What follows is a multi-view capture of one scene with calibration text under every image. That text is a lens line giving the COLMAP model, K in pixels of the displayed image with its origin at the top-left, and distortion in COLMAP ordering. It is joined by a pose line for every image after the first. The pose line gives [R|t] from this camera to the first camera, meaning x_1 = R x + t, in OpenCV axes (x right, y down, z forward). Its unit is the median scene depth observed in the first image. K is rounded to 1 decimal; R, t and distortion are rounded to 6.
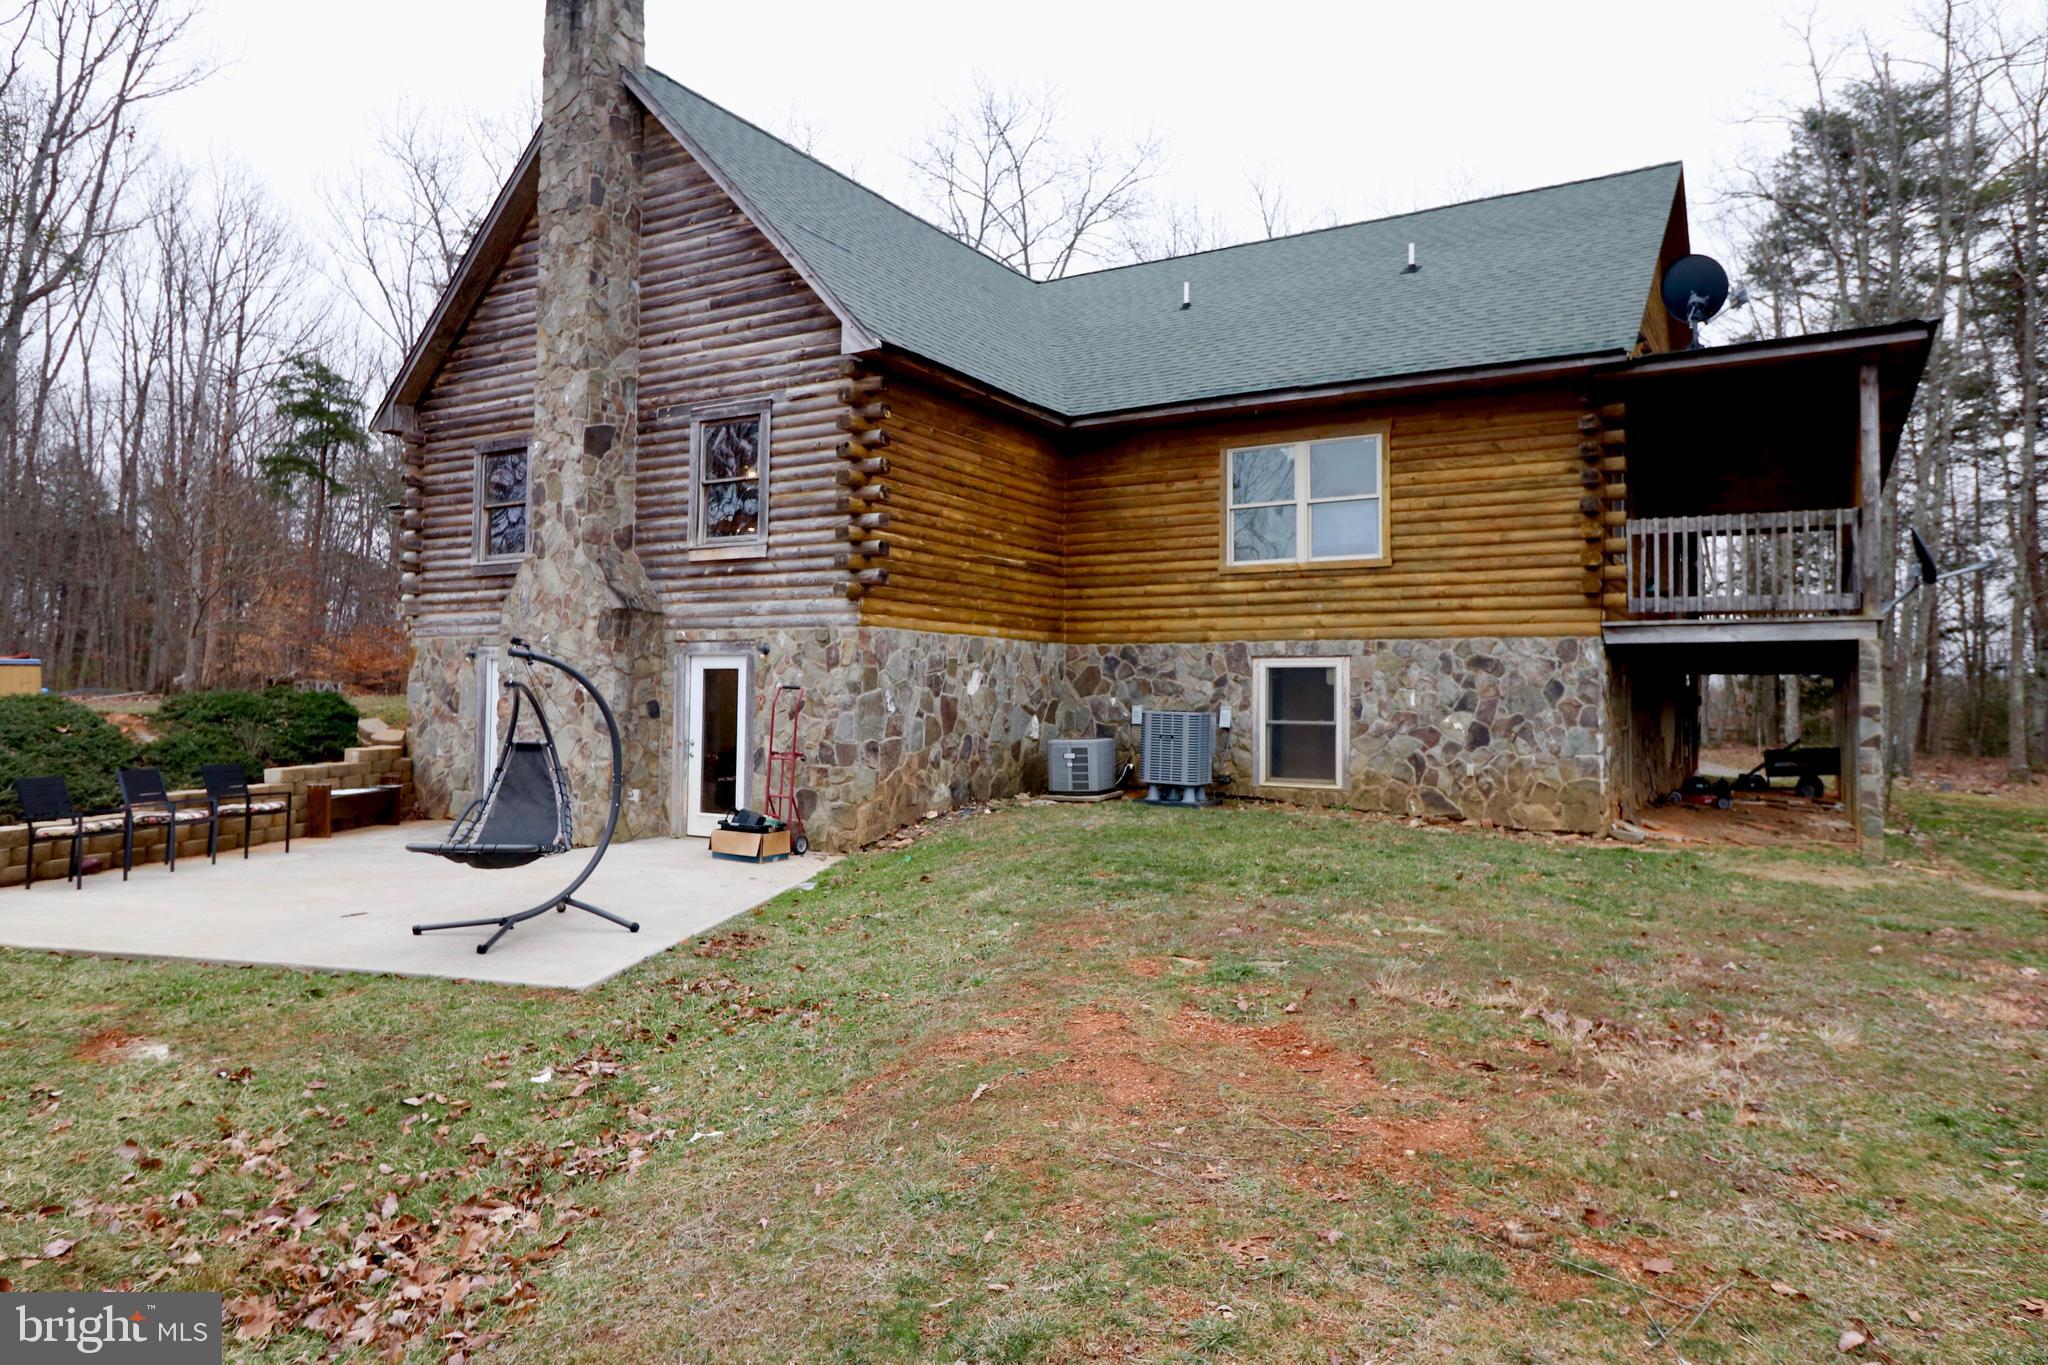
lens RADIAL K [[1276.2, 0, 1021.9], [0, 1276.2, 681.9], [0, 0, 1]] dist [0.001150, -0.000327]
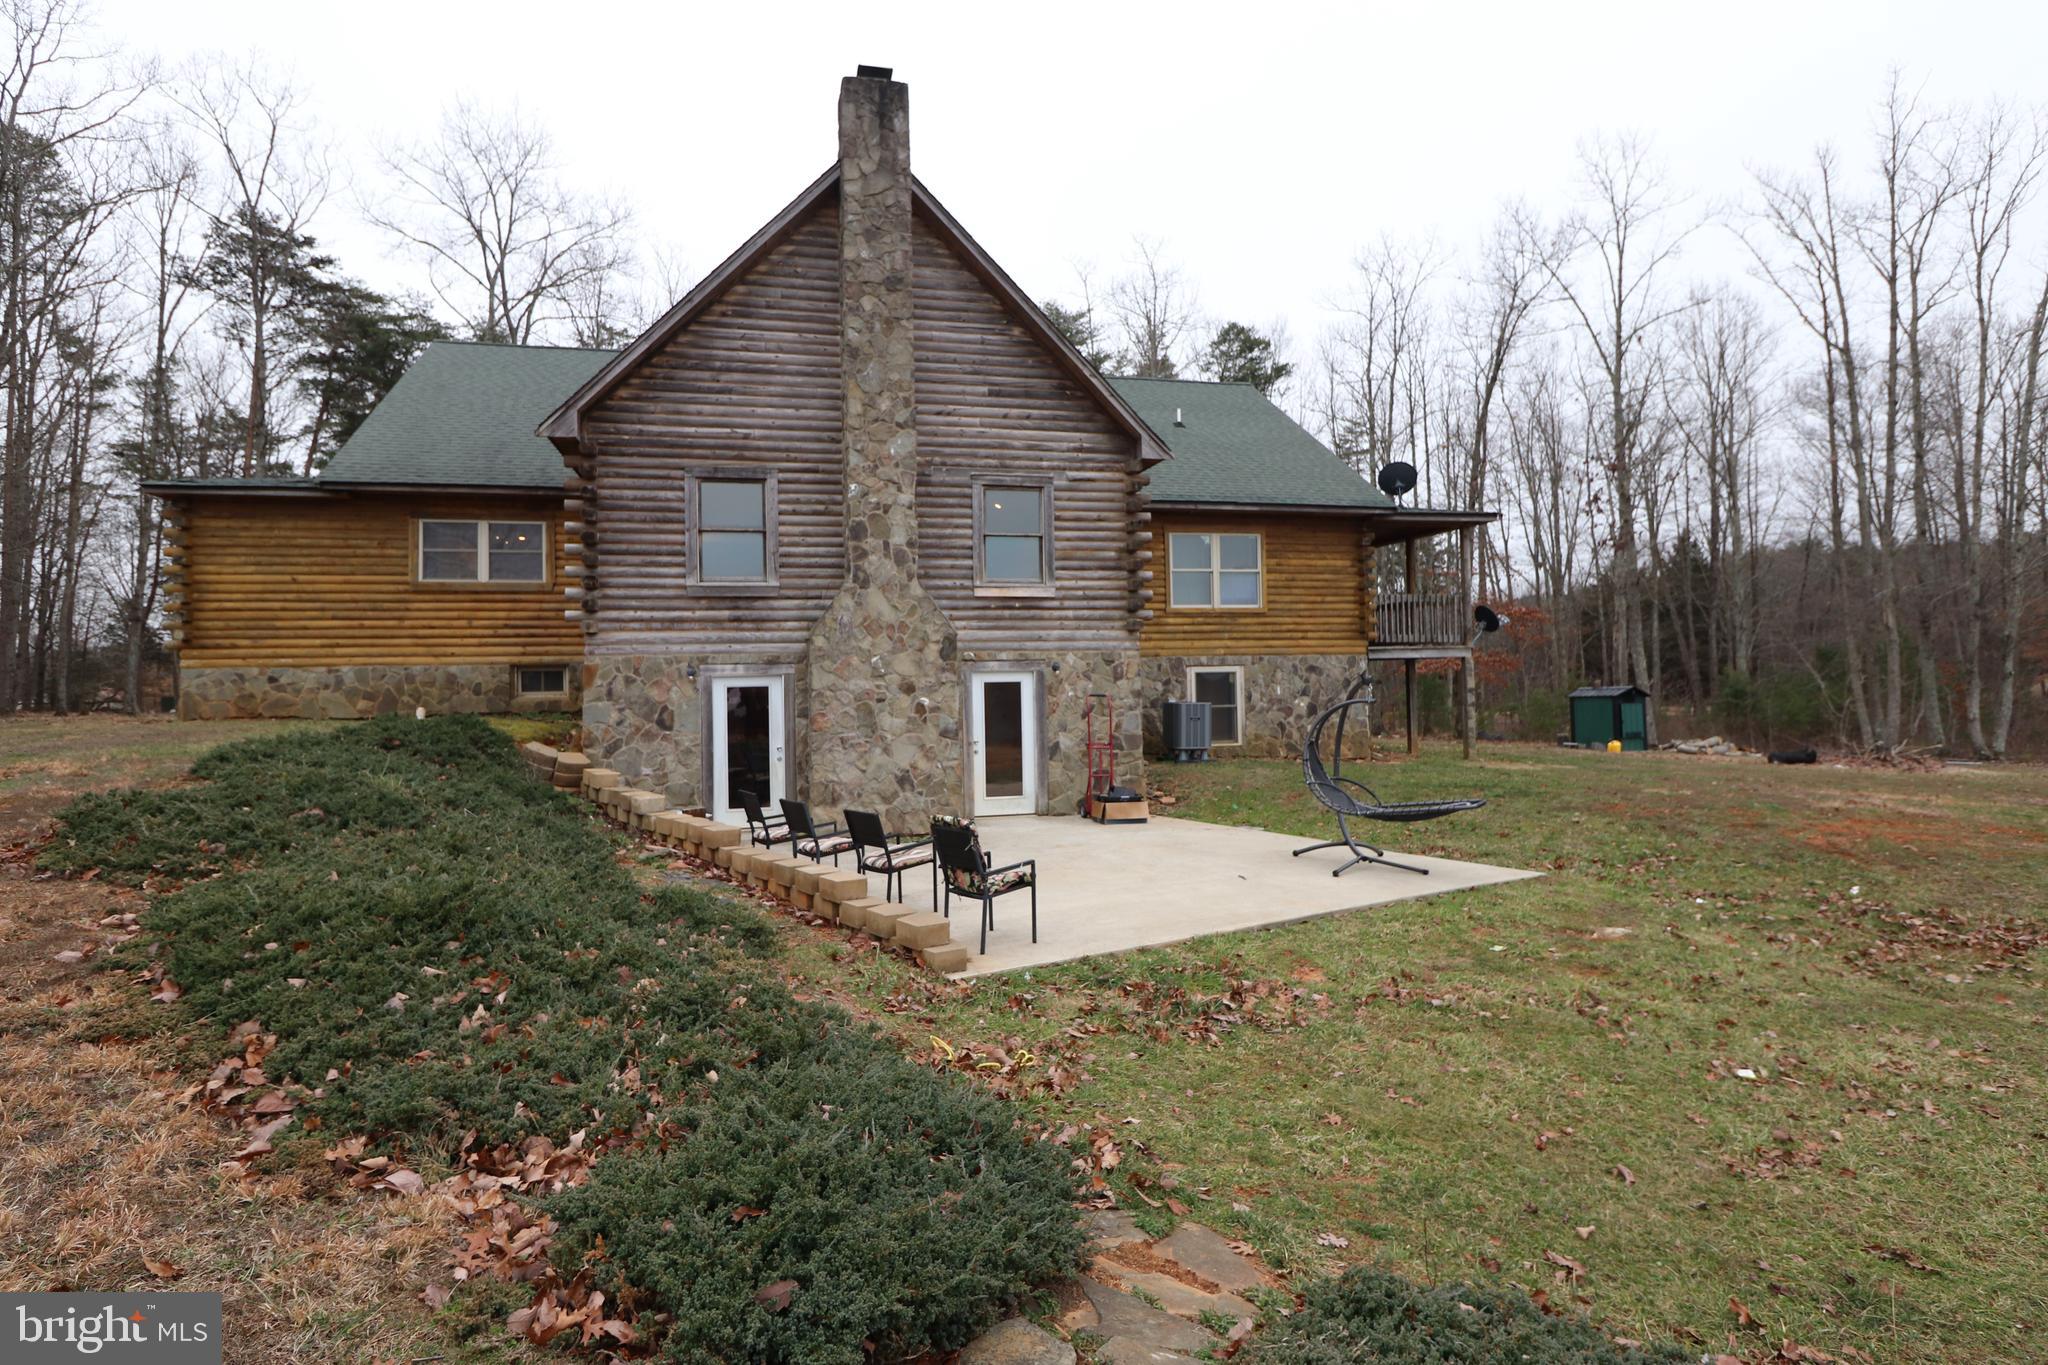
lens RADIAL K [[1044.9, 0, 1023.6], [0, 1044.9, 678.6], [0, 0, 1]] dist [0.003477, 0.000098]
pose [[0.704439, -0.021360, 0.709443, -0.949750], [0.014283, 0.999771, 0.015919, -0.029799], [-0.709621, -0.001081, 0.704583, 0.249728]]
